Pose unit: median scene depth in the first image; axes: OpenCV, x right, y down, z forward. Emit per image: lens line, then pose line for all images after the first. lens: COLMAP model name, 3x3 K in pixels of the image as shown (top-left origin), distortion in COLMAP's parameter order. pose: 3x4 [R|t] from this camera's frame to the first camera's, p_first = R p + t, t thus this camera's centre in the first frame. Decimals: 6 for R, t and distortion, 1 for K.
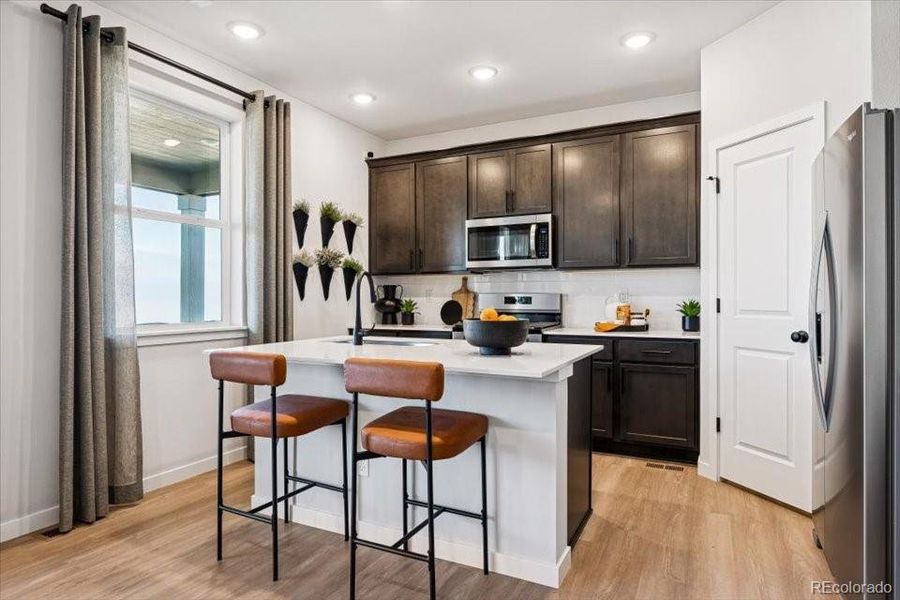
lens RADIAL K [[512.7, 0, 466.7], [0, 512.7, 298.6], [0, 0, 1]] dist [-0.002535, -0.001853]
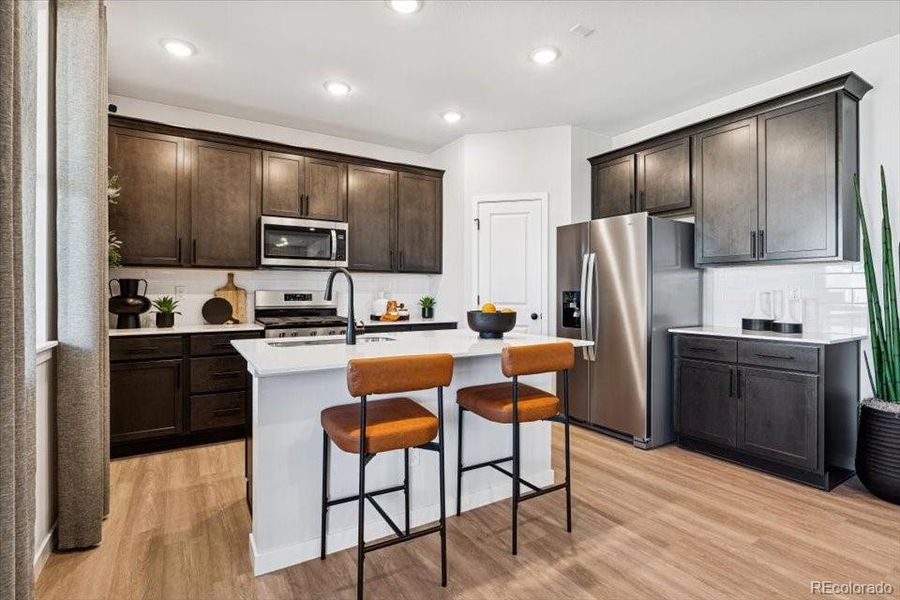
lens RADIAL K [[432.2, 0, 440.6], [0, 432.2, 292.1], [0, 0, 1]] dist [0.003030, -0.005884]
pose [[0.548412, 0.004231, 0.836198, -0.540984], [0.000072, 0.999987, -0.005107, -0.002971], [-0.836208, 0.002860, 0.548405, 0.279040]]
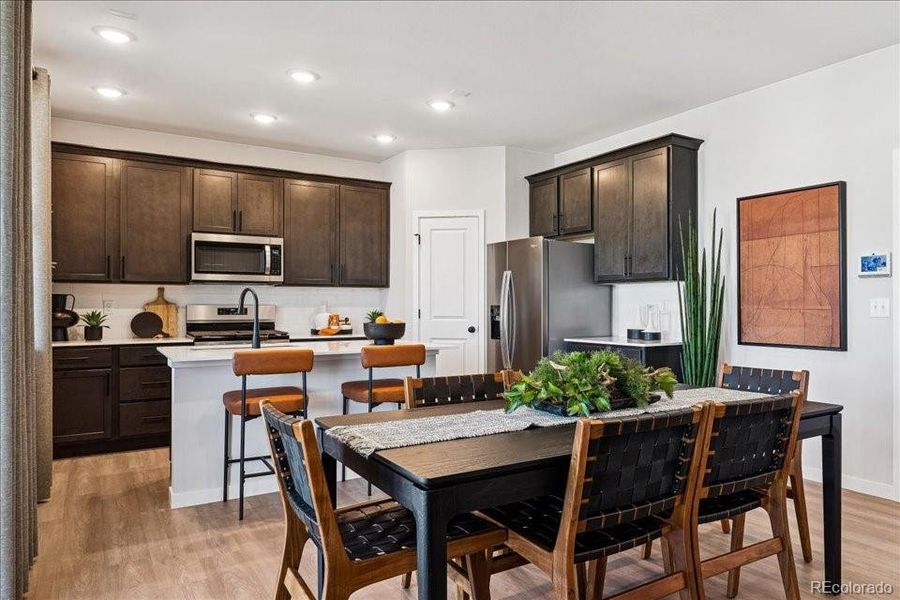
lens RADIAL K [[610.7, 0, 546.8], [0, 610.7, 303.4], [0, 0, 1]] dist [0.002969, -0.007344]
pose [[0.465803, 0.005010, 0.884874, -0.795812], [0.000994, 0.999980, -0.006185, -0.005147], [-0.884888, 0.003760, 0.465789, -0.195838]]
